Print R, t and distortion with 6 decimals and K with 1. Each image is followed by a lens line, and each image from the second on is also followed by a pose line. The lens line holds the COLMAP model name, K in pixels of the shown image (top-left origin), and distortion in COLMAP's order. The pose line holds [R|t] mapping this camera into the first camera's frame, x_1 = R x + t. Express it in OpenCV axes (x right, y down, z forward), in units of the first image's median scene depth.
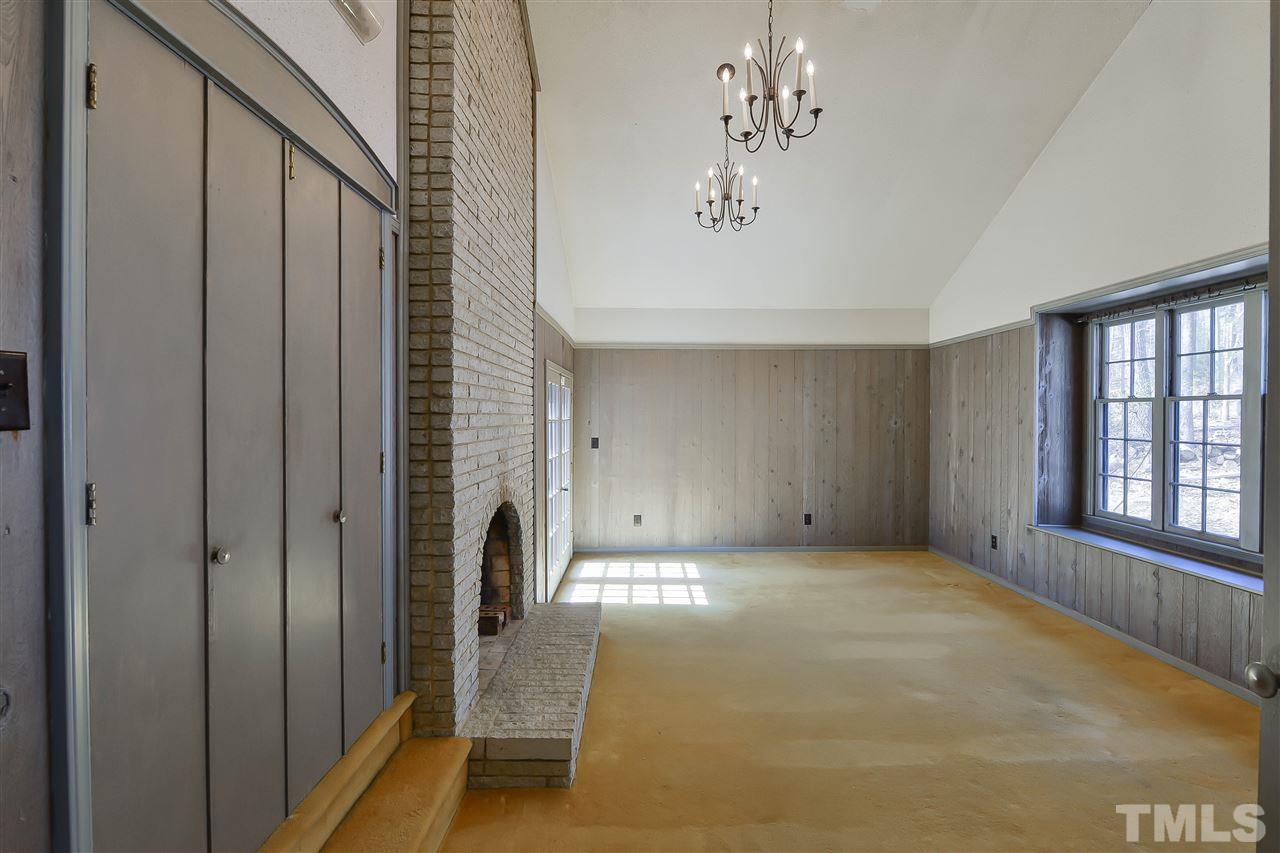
lens RADIAL K [[561.8, 0, 648.8], [0, 561.8, 428.4], [0, 0, 1]] dist [-0.011487, 0.000198]
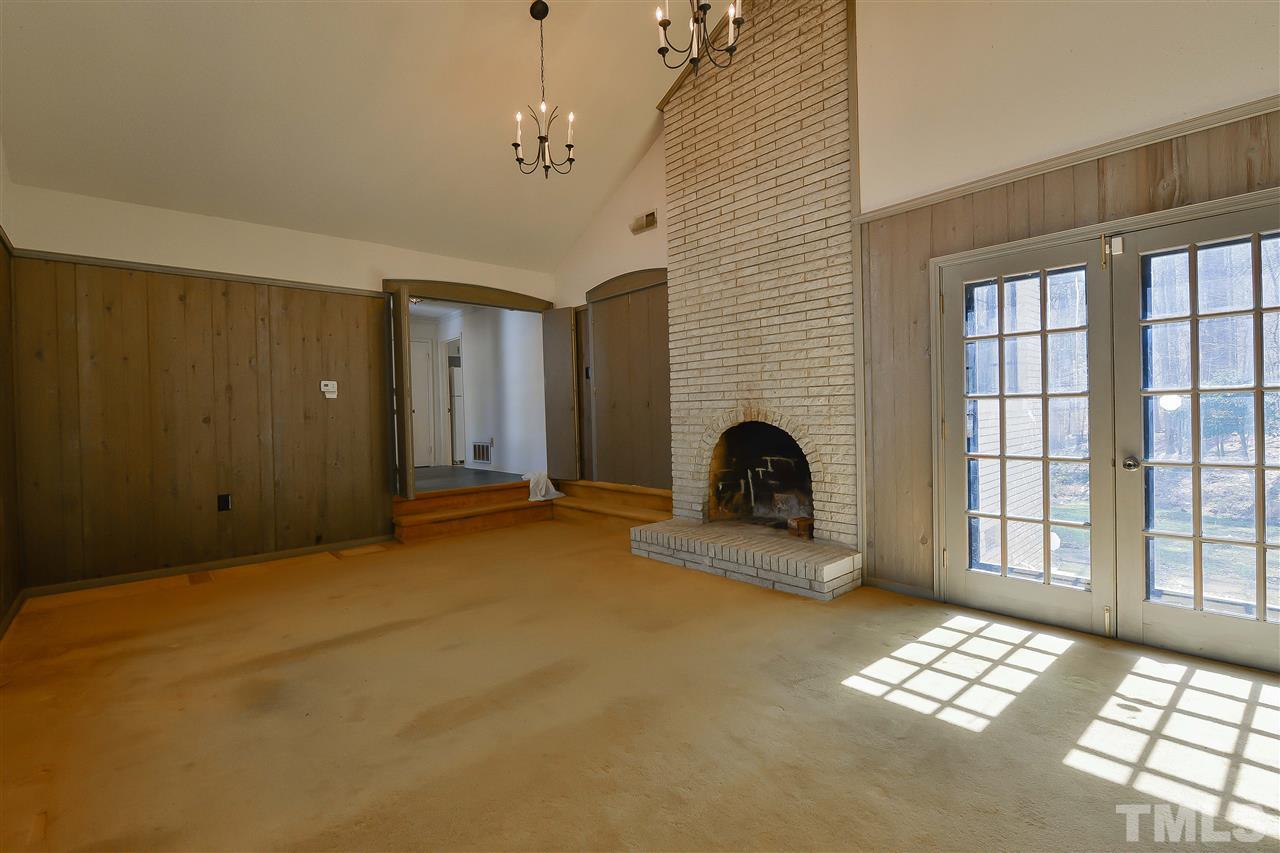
lens RADIAL K [[586.7, 0, 645.3], [0, 586.7, 421.3], [0, 0, 1]] dist [-0.005839, -0.000377]
pose [[-0.743093, 0.026262, -0.668673, 0.512456], [0.008666, 0.999523, 0.029626, 0.052814], [0.669132, 0.016221, -0.742967, 1.111496]]
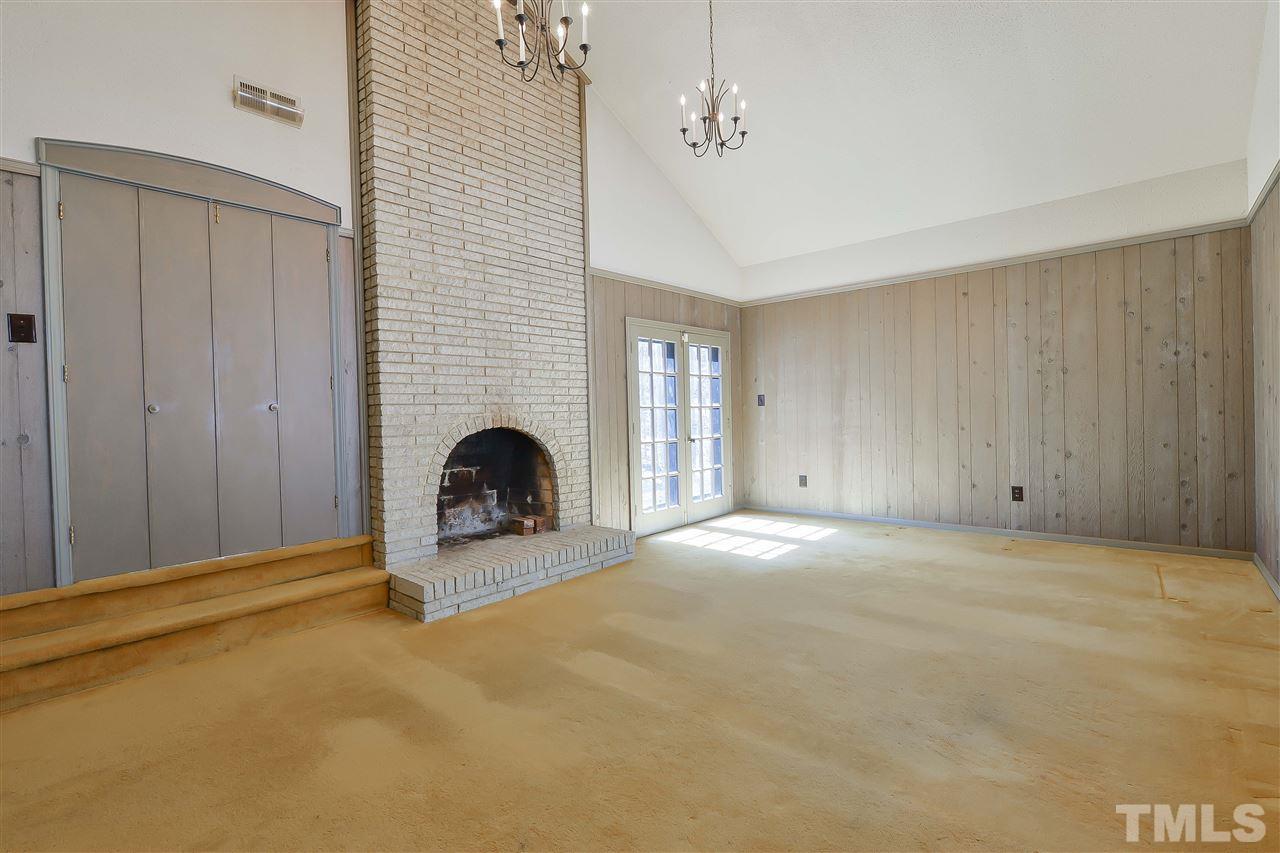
lens RADIAL K [[561.8, 0, 649.1], [0, 561.8, 422.6], [0, 0, 1]] dist [-0.011487, 0.000198]
pose [[0.750207, -0.009109, -0.661140, 0.497511], [0.013636, 0.999906, 0.001697, 0.073527], [0.661062, -0.010288, 0.750261, 0.154877]]
